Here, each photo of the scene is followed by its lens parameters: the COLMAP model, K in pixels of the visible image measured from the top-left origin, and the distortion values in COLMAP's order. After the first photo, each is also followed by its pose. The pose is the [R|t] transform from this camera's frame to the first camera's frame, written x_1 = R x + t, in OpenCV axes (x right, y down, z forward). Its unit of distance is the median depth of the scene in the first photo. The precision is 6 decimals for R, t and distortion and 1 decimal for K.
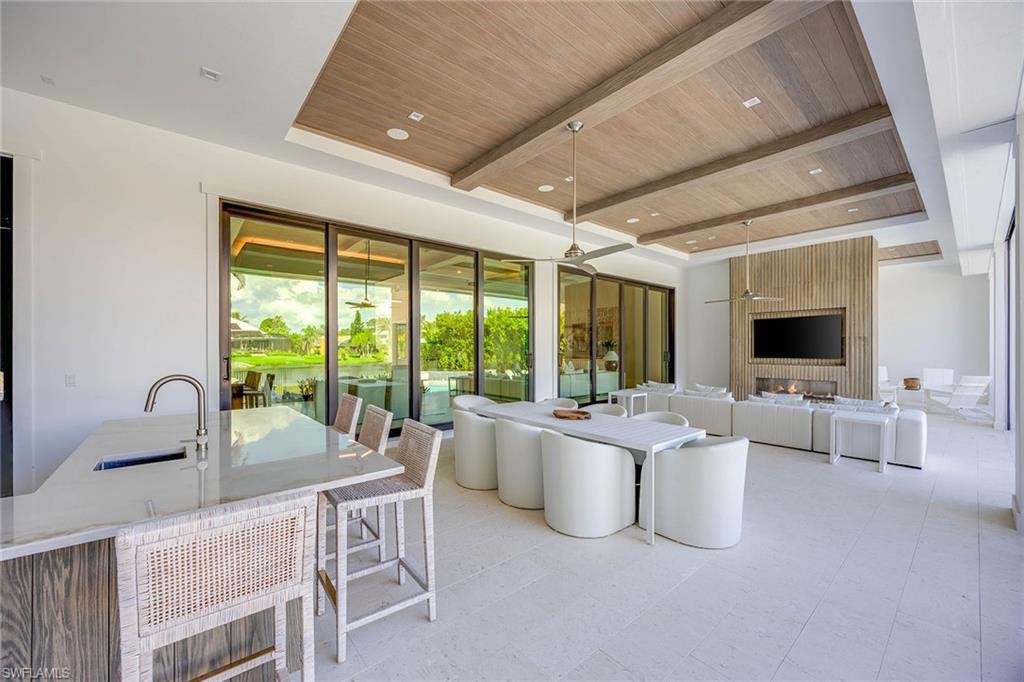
lens RADIAL K [[395.2, 0, 512.8], [0, 395.2, 347.0], [0, 0, 1]] dist [-0.001157, -0.000134]
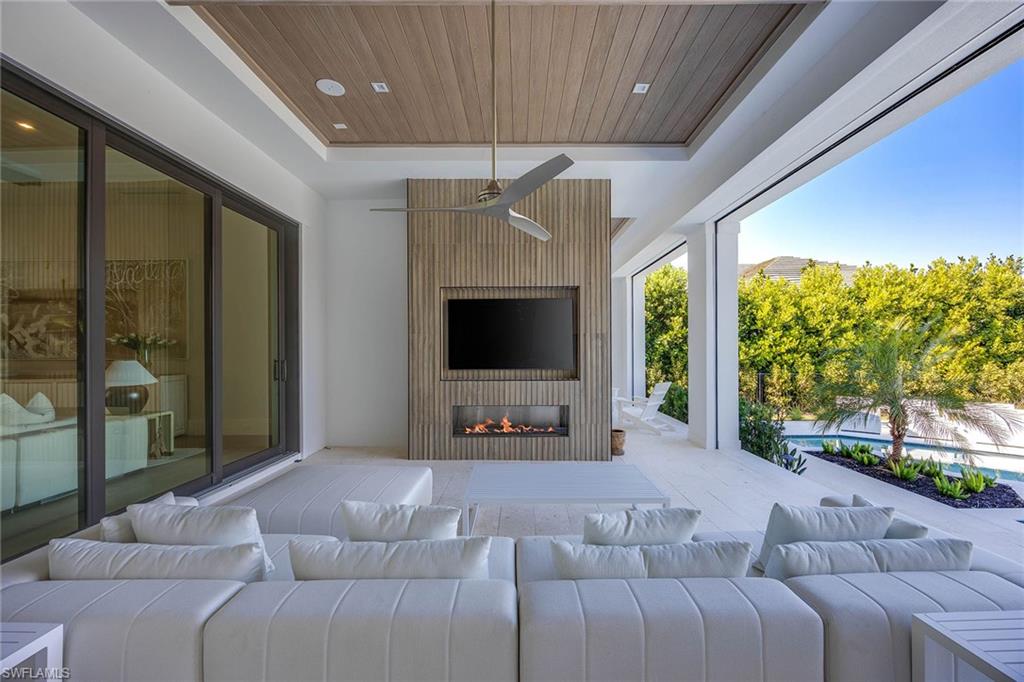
lens RADIAL K [[395.2, 0, 512.8], [0, 395.2, 347.0], [0, 0, 1]] dist [-0.001157, -0.000134]
pose [[0.656517, 0.001542, 0.754309, 0.275092], [0.001067, 0.999995, -0.002973, -0.002394], [-0.754310, 0.002756, 0.656512, 0.611756]]
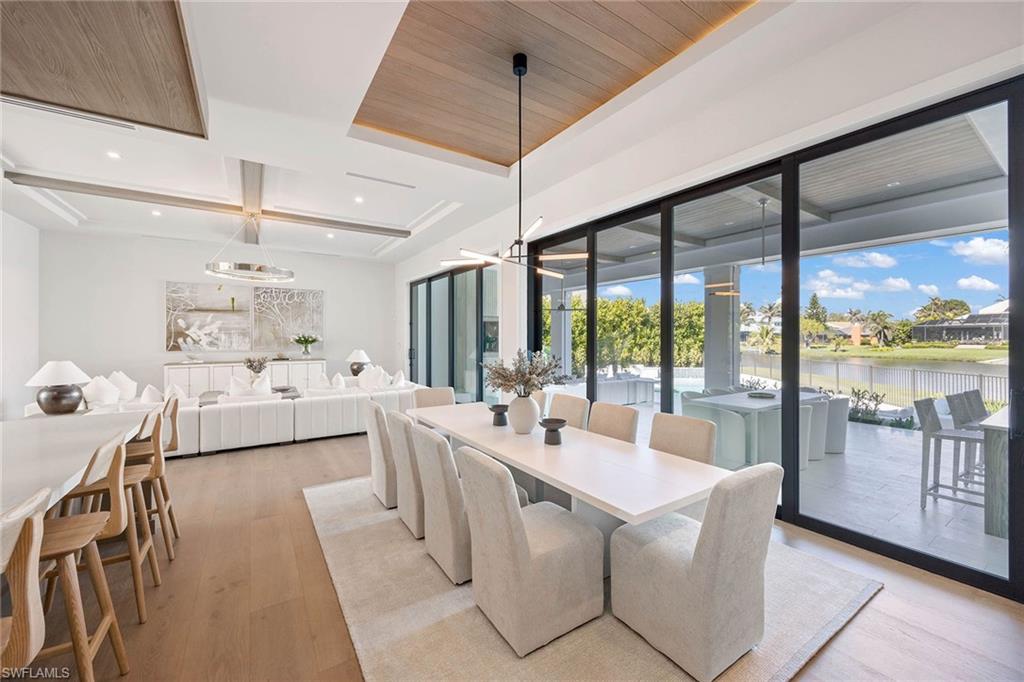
lens RADIAL K [[395.2, 0, 512.8], [0, 395.2, 347.0], [0, 0, 1]] dist [-0.001157, -0.000134]
pose [[0.130962, -0.019231, 0.991201, -0.625147], [0.000652, 0.999813, 0.019311, -0.013053], [-0.991387, -0.001883, 0.130950, 0.782551]]
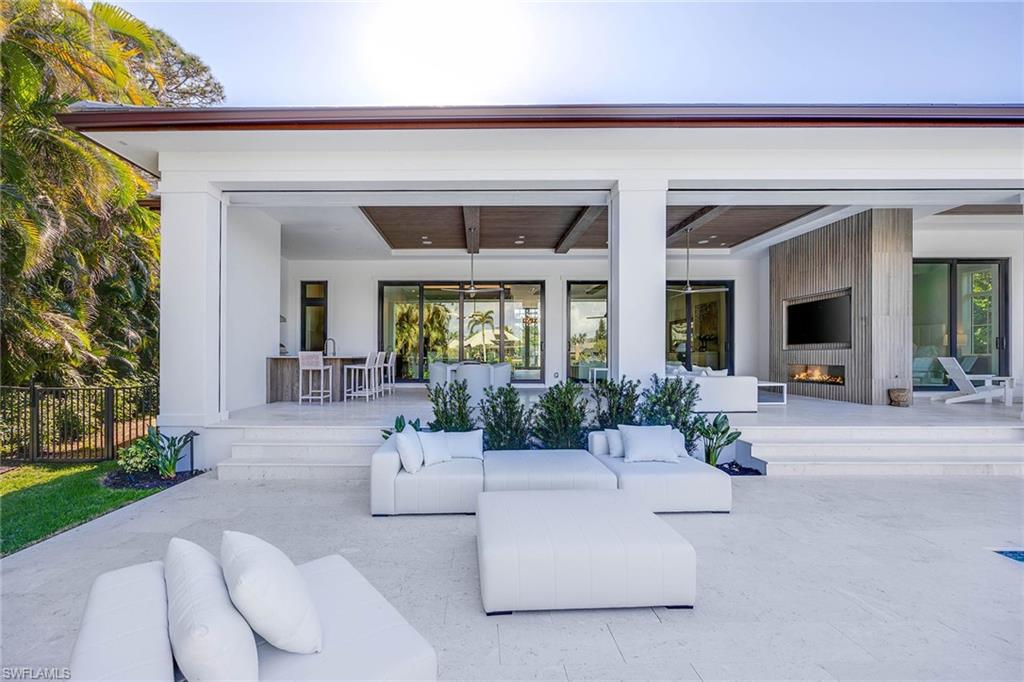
lens RADIAL K [[416.7, 0, 478.6], [0, 416.7, 355.7], [0, 0, 1]] dist [-0.000653, -0.000088]
pose [[0.758962, 0.000202, -0.651135, 0.746377], [-0.001135, 0.999999, -0.001012, 0.060509], [0.651134, 0.001507, 0.758961, -0.312999]]
